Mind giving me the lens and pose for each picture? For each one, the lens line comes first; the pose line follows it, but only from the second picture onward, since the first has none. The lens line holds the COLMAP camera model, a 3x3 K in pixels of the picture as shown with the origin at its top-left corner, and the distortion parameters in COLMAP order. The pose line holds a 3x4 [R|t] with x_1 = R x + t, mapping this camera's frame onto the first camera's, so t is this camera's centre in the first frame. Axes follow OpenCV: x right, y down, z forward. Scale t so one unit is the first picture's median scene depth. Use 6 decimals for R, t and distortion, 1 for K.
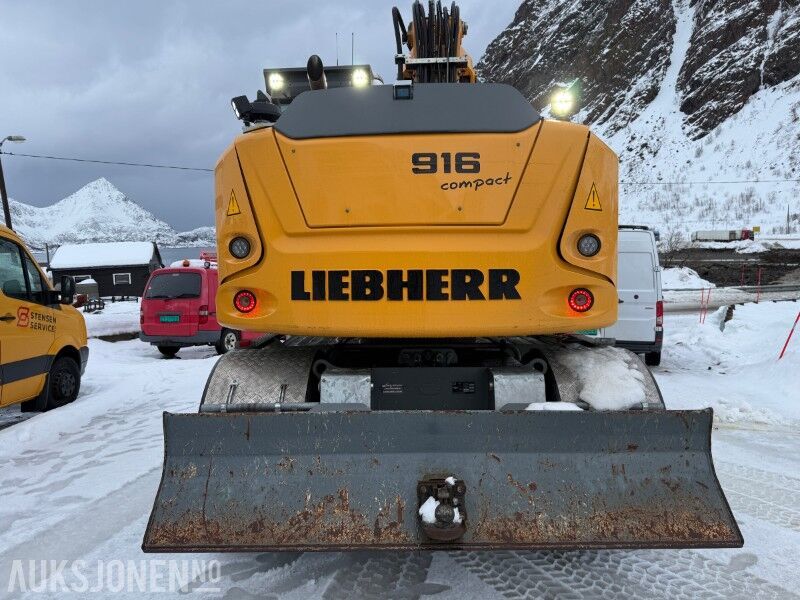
lens RADIAL K [[565.3, 0, 395.5], [0, 565.3, 297.5], [0, 0, 1]] dist [0.135625, -0.226678]
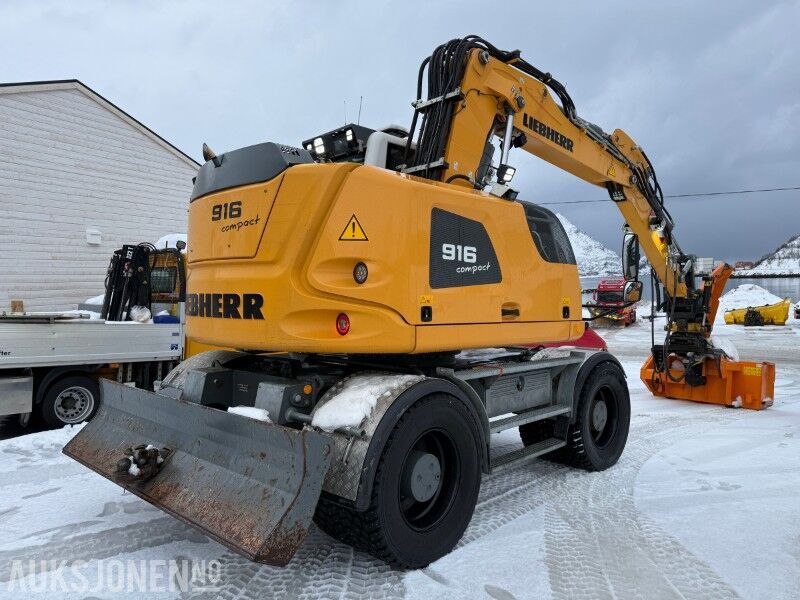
lens RADIAL K [[568.0, 0, 399.8], [0, 568.0, 288.7], [0, 0, 1]] dist [0.073656, -0.226669]
pose [[0.749854, 0.003457, -0.661595, 1.232349], [-0.047282, 0.997710, -0.048375, -0.017498], [0.659912, 0.067555, 0.748299, 0.304355]]
